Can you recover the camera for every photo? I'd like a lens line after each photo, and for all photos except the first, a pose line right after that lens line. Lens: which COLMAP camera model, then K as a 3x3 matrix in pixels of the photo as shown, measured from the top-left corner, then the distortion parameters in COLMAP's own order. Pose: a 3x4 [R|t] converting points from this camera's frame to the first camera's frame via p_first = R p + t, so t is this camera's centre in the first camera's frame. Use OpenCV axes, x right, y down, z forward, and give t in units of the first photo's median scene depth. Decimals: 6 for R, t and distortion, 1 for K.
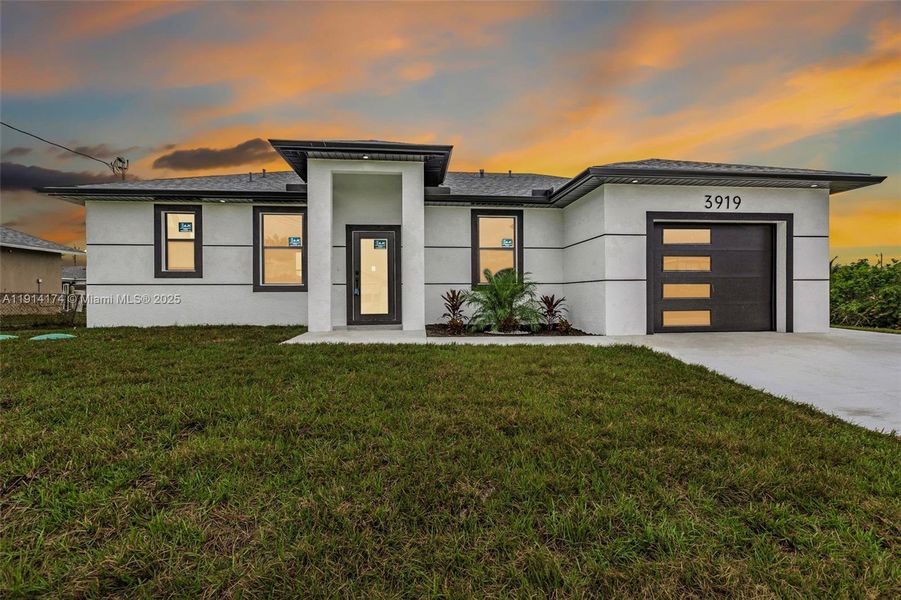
lens RADIAL K [[404.5, 0, 452.4], [0, 404.5, 300.9], [0, 0, 1]] dist [-0.000106, 0.000524]
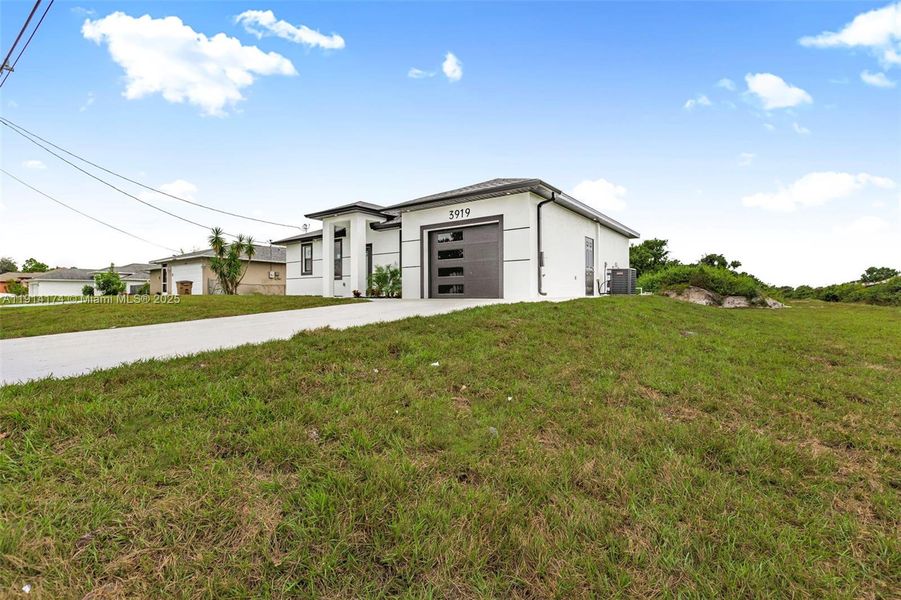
lens RADIAL K [[404.5, 0, 449.4], [0, 404.5, 296.4], [0, 0, 1]] dist [-0.000106, 0.000524]
pose [[0.733455, 0.002104, -0.679734, 1.487977], [-0.006298, 0.999973, -0.003700, 0.067110], [0.679708, 0.006994, 0.733449, -0.134402]]
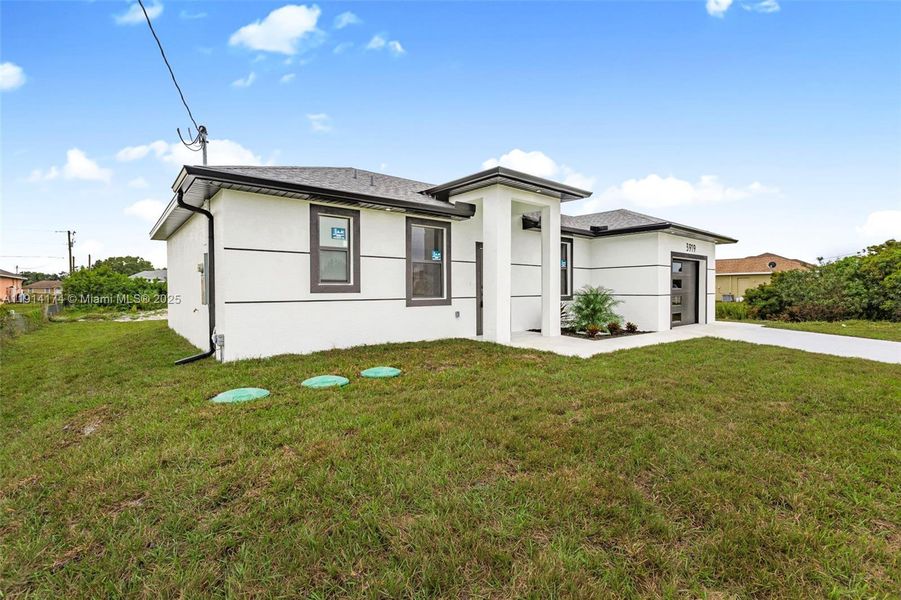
lens RADIAL K [[404.5, 0, 451.5], [0, 404.5, 296.4], [0, 0, 1]] dist [-0.000106, 0.000524]
pose [[0.829389, -0.007353, 0.558623, -0.957763], [0.006456, 0.999973, 0.003578, -0.050787], [-0.558634, 0.000639, 0.829414, 0.155650]]
